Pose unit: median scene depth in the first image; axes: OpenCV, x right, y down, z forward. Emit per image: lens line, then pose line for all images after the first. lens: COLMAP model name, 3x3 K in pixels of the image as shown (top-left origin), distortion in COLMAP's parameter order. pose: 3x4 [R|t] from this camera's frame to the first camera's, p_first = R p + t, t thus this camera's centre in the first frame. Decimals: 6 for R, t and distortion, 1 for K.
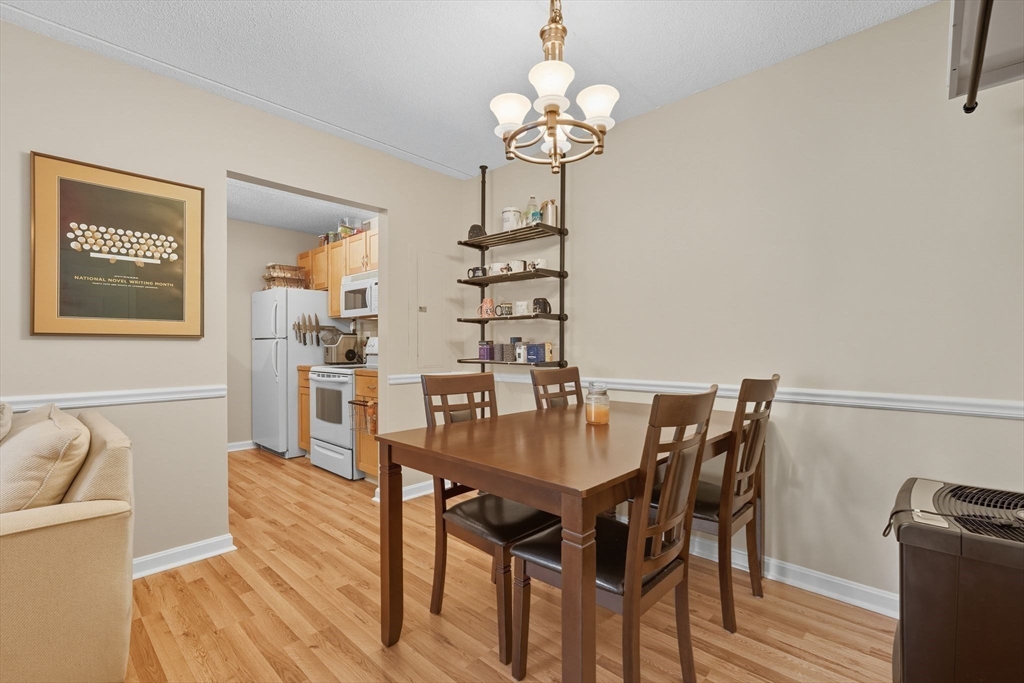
lens RADIAL K [[453.5, 0, 511.2], [0, 453.5, 343.4], [0, 0, 1]] dist [-0.001589, 0.000733]
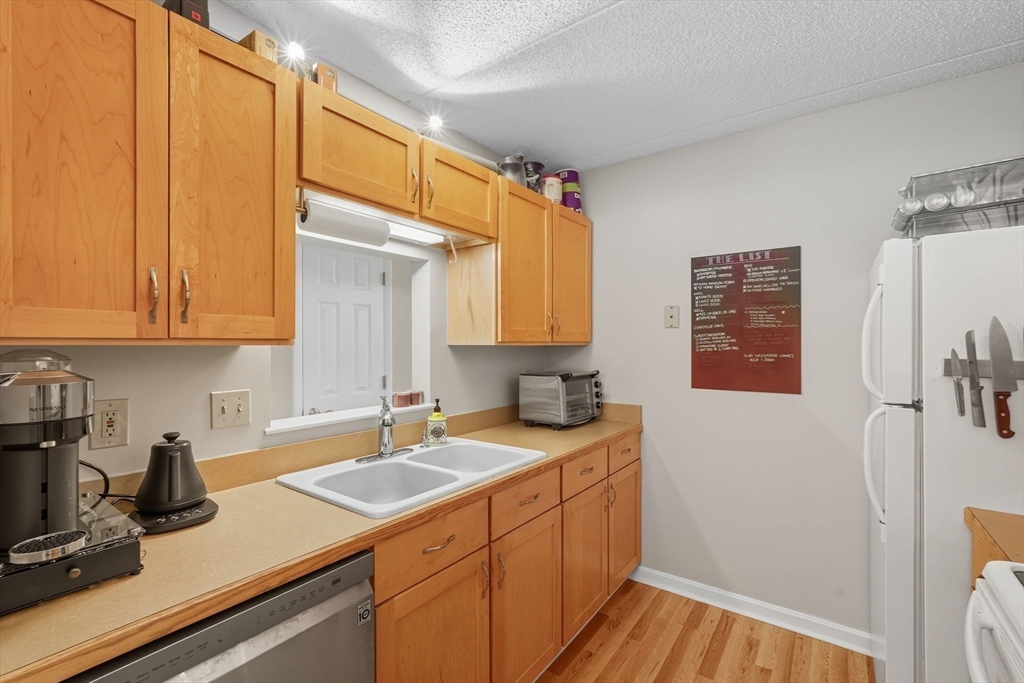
lens RADIAL K [[453.5, 0, 511.2], [0, 453.5, 343.4], [0, 0, 1]] dist [-0.001589, 0.000733]
pose [[0.120304, 0.001510, -0.992736, -0.223165], [0.008396, 0.999962, 0.002538, -0.054092], [0.992702, -0.008640, 0.120286, 0.675600]]
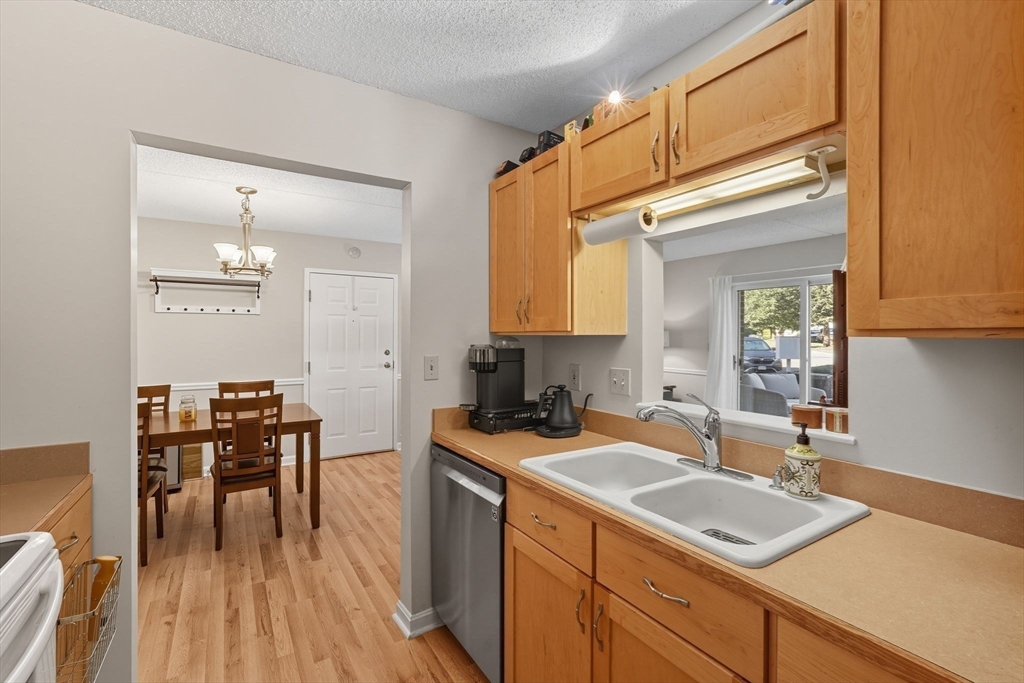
lens RADIAL K [[461.0, 0, 513.3], [0, 461.0, 337.4], [0, 0, 1]] dist [-0.000879, 0.000229]
pose [[-0.967504, -0.001075, 0.252854, -0.568319], [-0.000982, 0.999999, 0.000497, -0.051644], [-0.252855, 0.000233, -0.967504, 0.969297]]
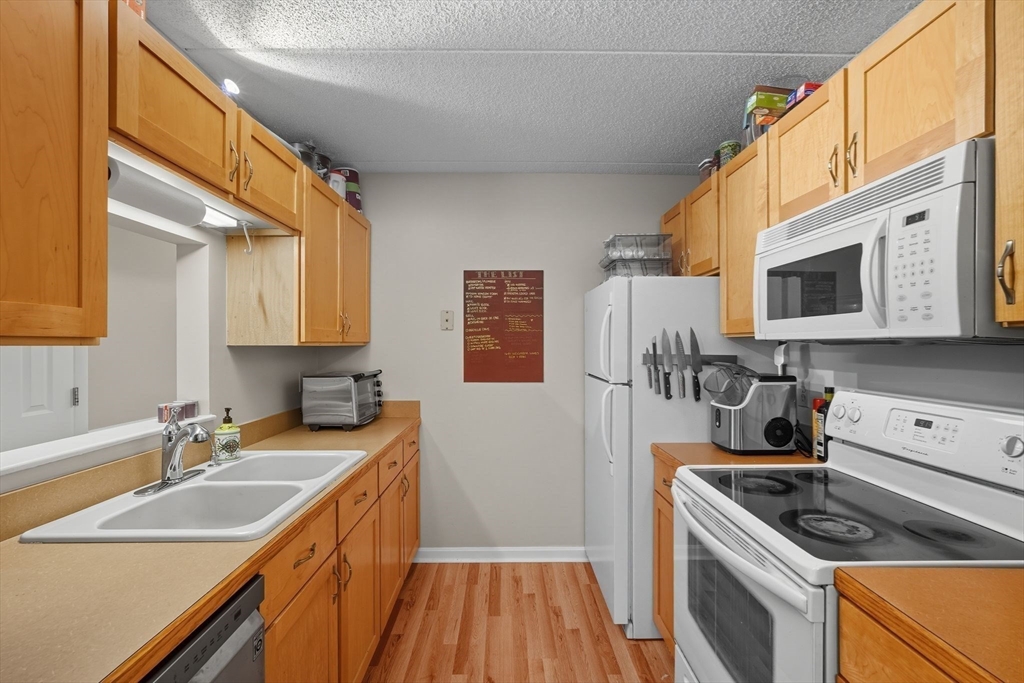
lens RADIAL K [[453.5, 0, 511.2], [0, 453.5, 343.4], [0, 0, 1]] dist [-0.001589, 0.000733]
pose [[0.687836, 0.001725, -0.725864, -0.231423], [0.003902, 0.999974, 0.006074, -0.055031], [0.725856, -0.007011, 0.687811, 0.569228]]
